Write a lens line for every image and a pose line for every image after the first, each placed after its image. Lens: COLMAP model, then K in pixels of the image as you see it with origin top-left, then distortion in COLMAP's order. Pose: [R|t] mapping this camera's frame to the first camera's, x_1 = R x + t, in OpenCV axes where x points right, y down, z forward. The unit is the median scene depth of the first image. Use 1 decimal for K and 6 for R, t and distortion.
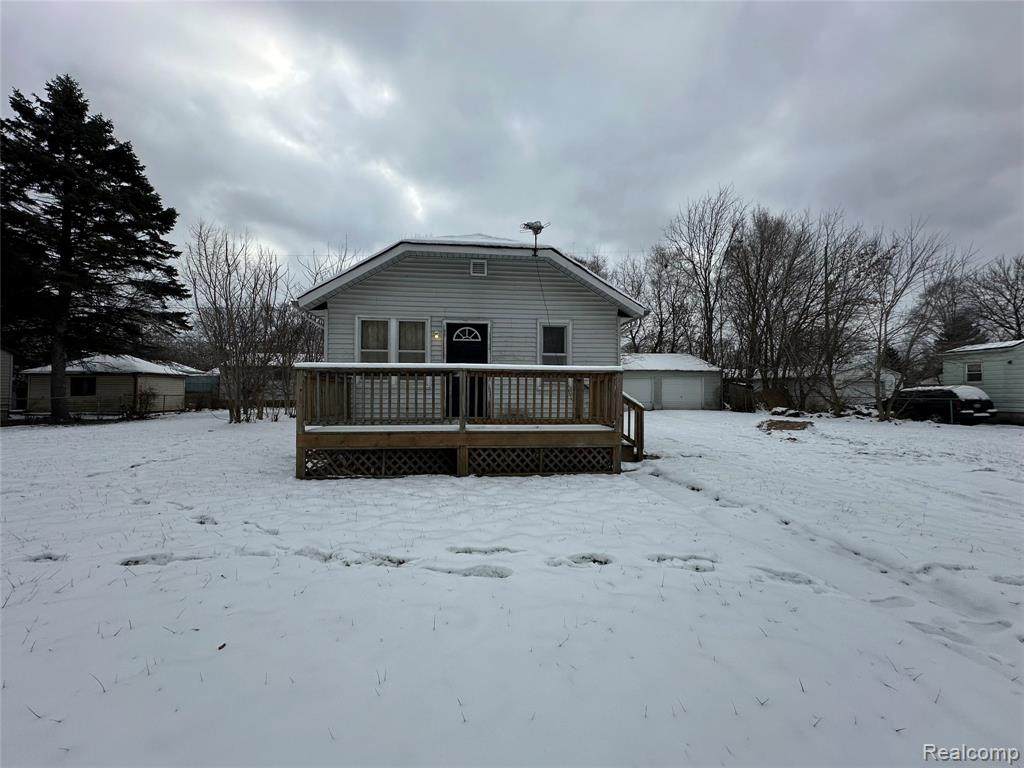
lens RADIAL K [[407.2, 0, 506.9], [0, 407.2, 387.7], [0, 0, 1]] dist [-0.003644, -0.000644]
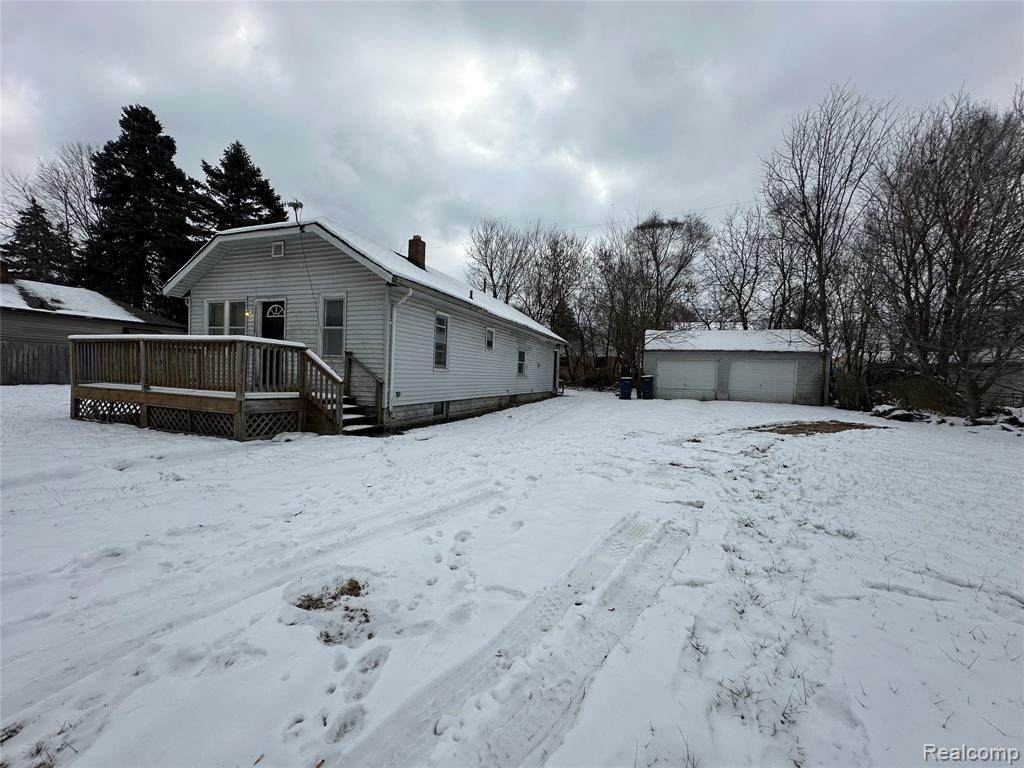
lens RADIAL K [[407.2, 0, 514.4], [0, 407.2, 376.1], [0, 0, 1]] dist [-0.003644, -0.000644]
pose [[0.900134, 0.030820, -0.434522, 0.961619], [-0.025614, 0.999513, 0.017833, 0.008057], [0.434860, -0.004922, 0.900485, 0.286508]]
